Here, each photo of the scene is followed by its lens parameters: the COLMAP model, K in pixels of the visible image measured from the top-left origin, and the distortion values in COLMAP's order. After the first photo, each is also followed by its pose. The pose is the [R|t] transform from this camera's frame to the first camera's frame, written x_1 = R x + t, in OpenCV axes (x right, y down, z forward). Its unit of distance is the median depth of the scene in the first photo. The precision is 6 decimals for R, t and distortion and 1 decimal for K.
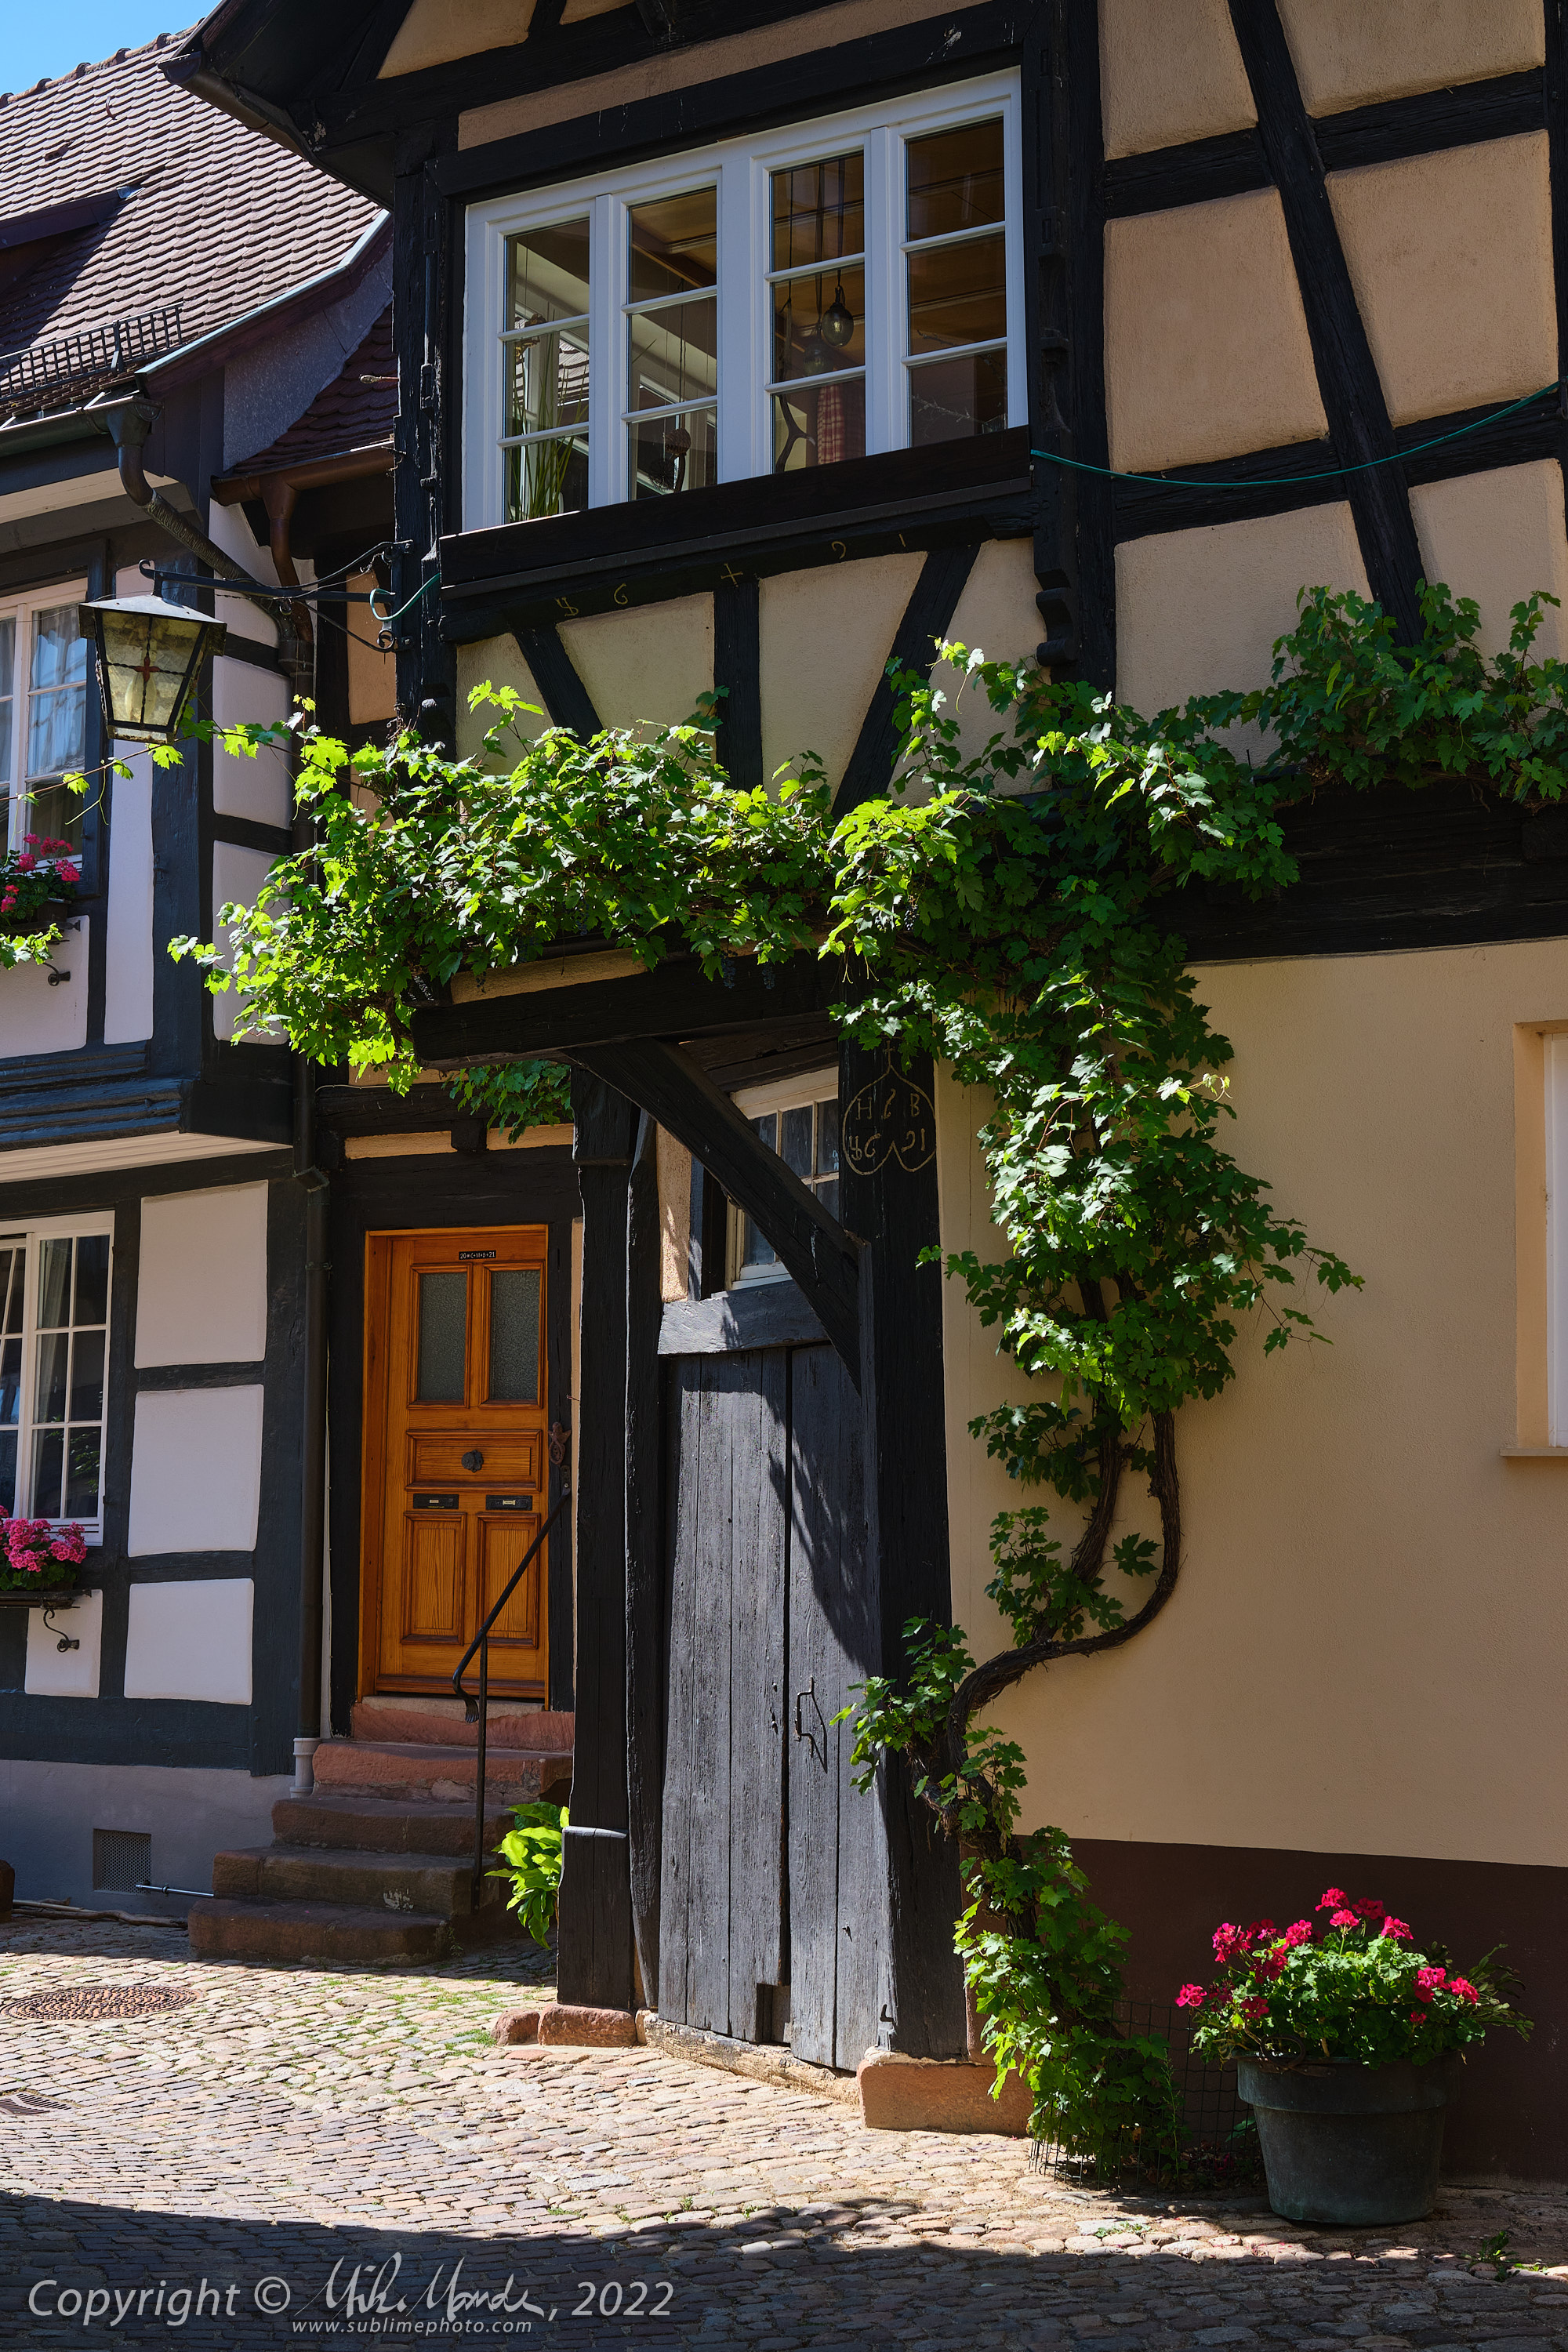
lens RADIAL K [[3655.4, 0, 784.0], [0, 3655.4, 1176.0], [0, 0, 1]] dist [-0.034607, 0.062202]
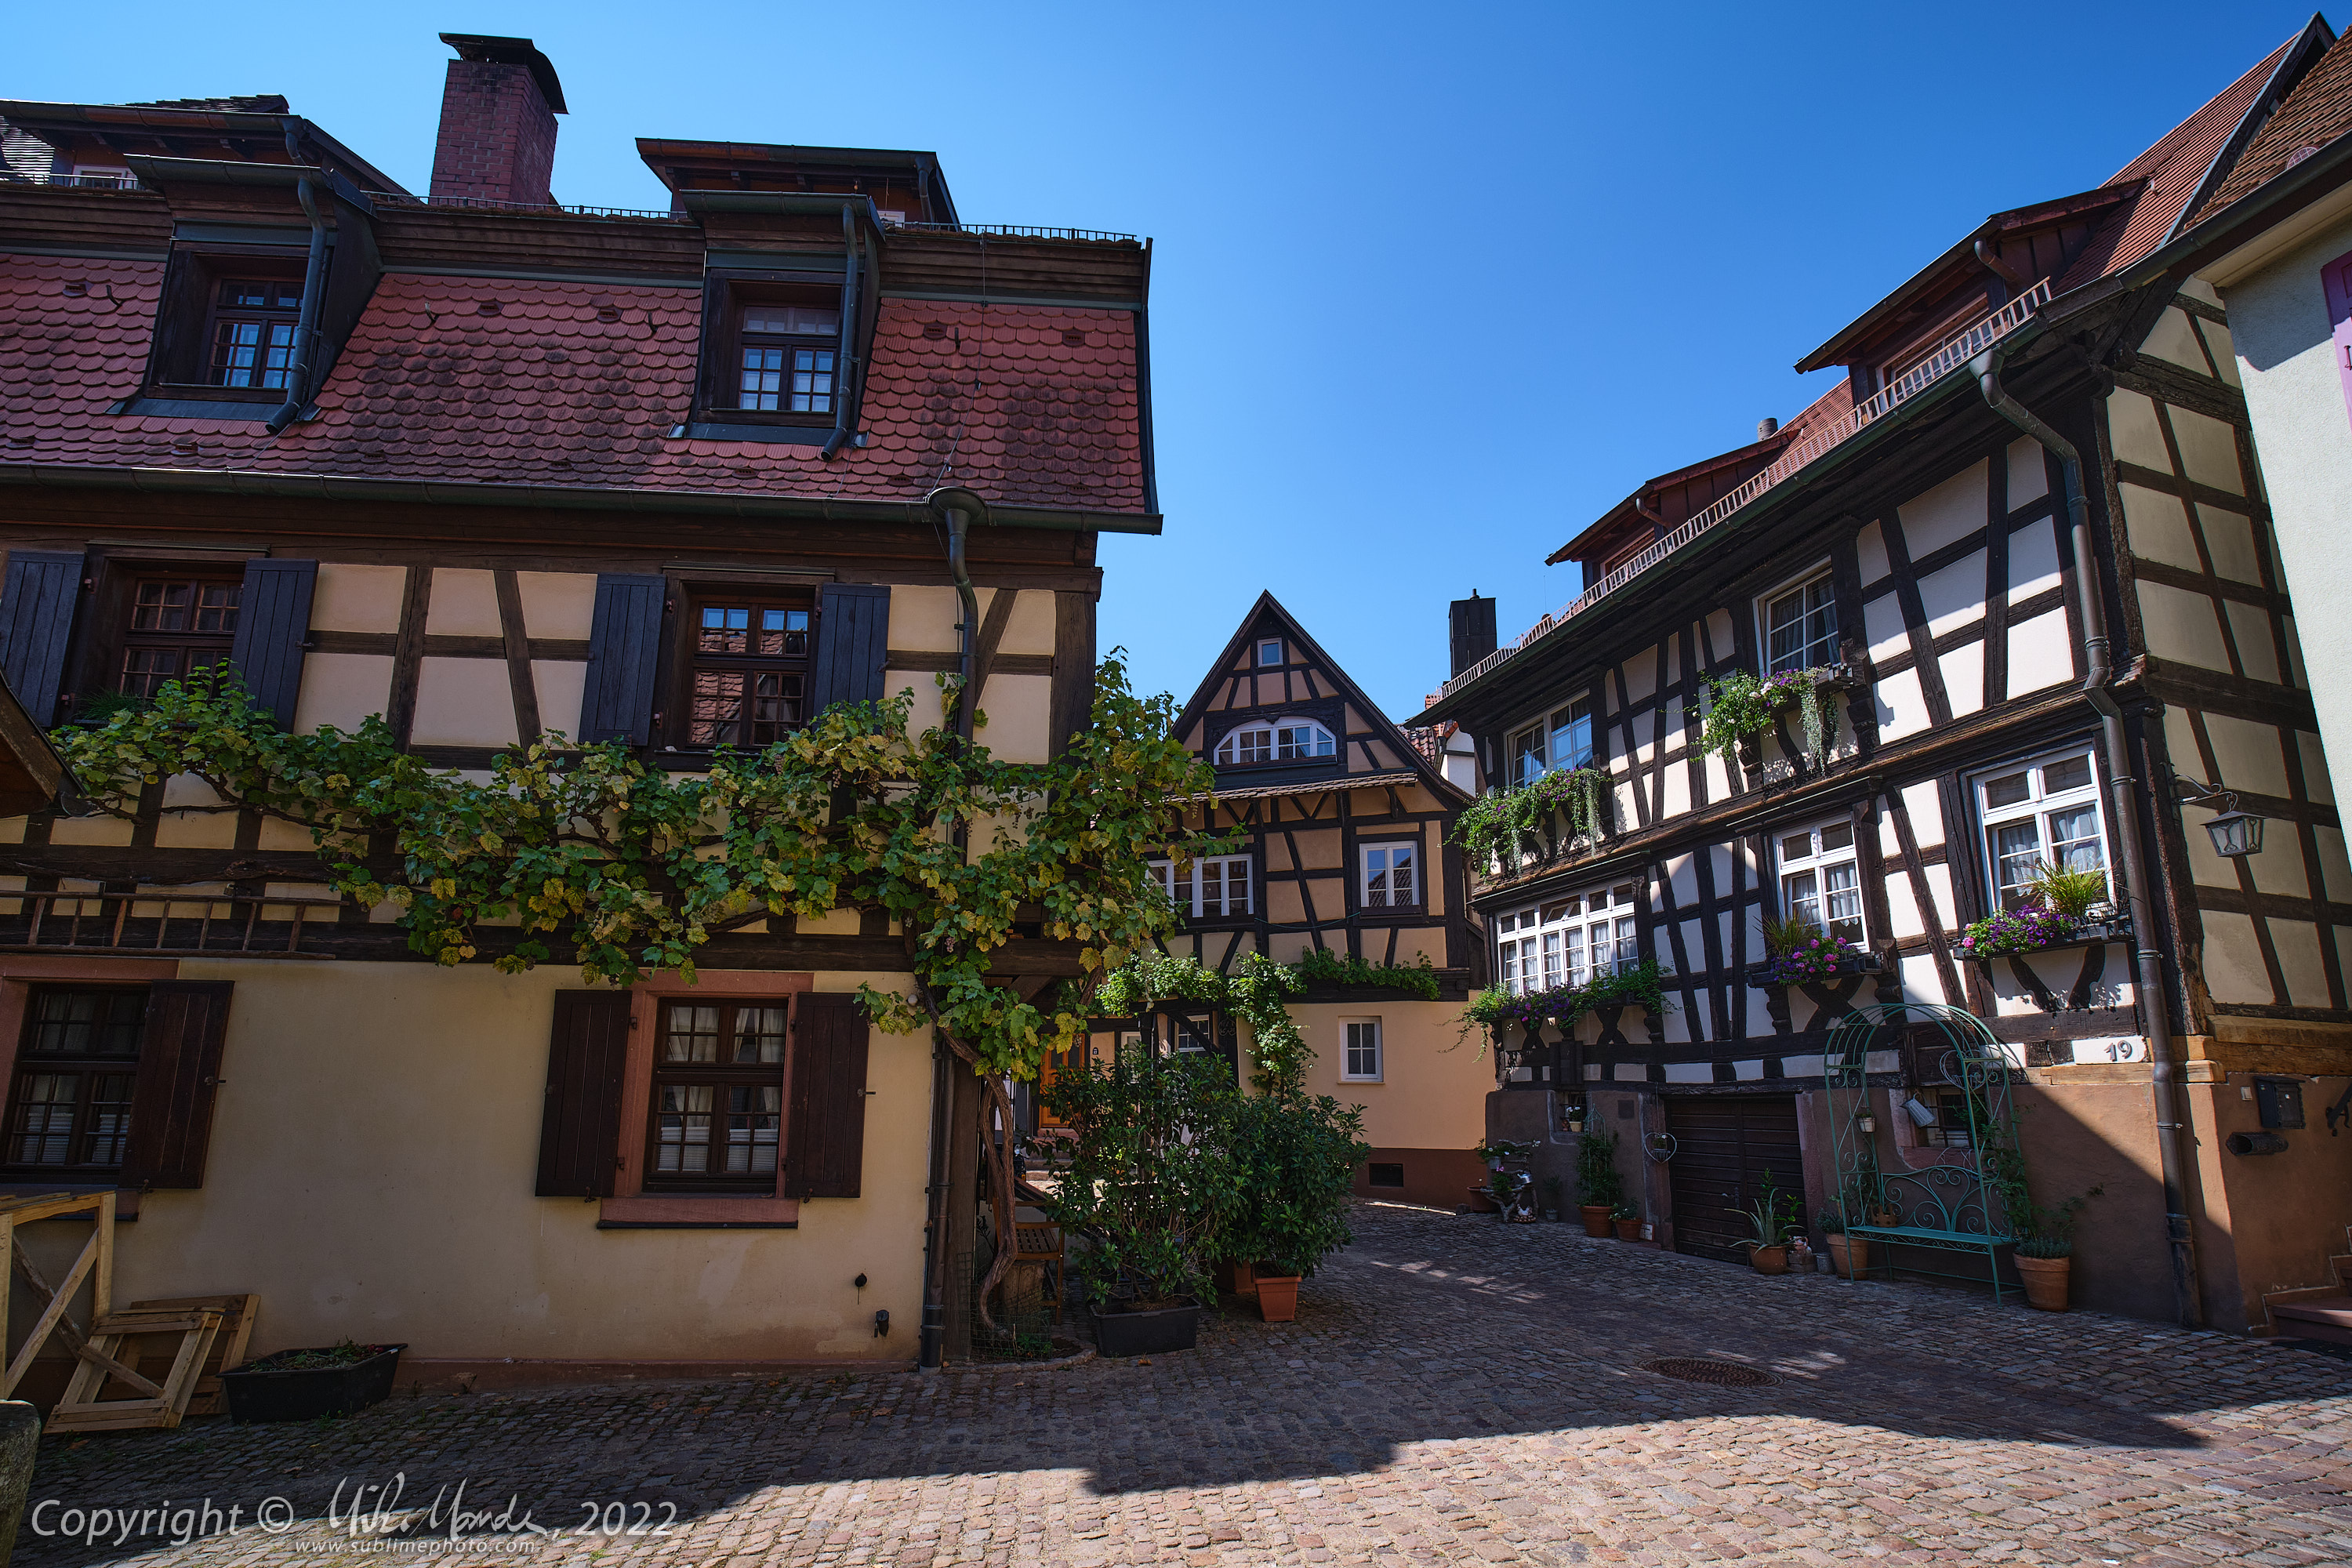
lens RADIAL K [[991.7, 0, 1170.5], [0, 991.7, 944.2], [0, 0, 1]] dist [-0.000773, -0.000799]
pose [[0.950972, 0.037891, 0.306946, -0.517481], [-0.023123, 0.998400, -0.051608, -0.059176], [-0.308411, 0.041981, 0.950327, -0.482588]]
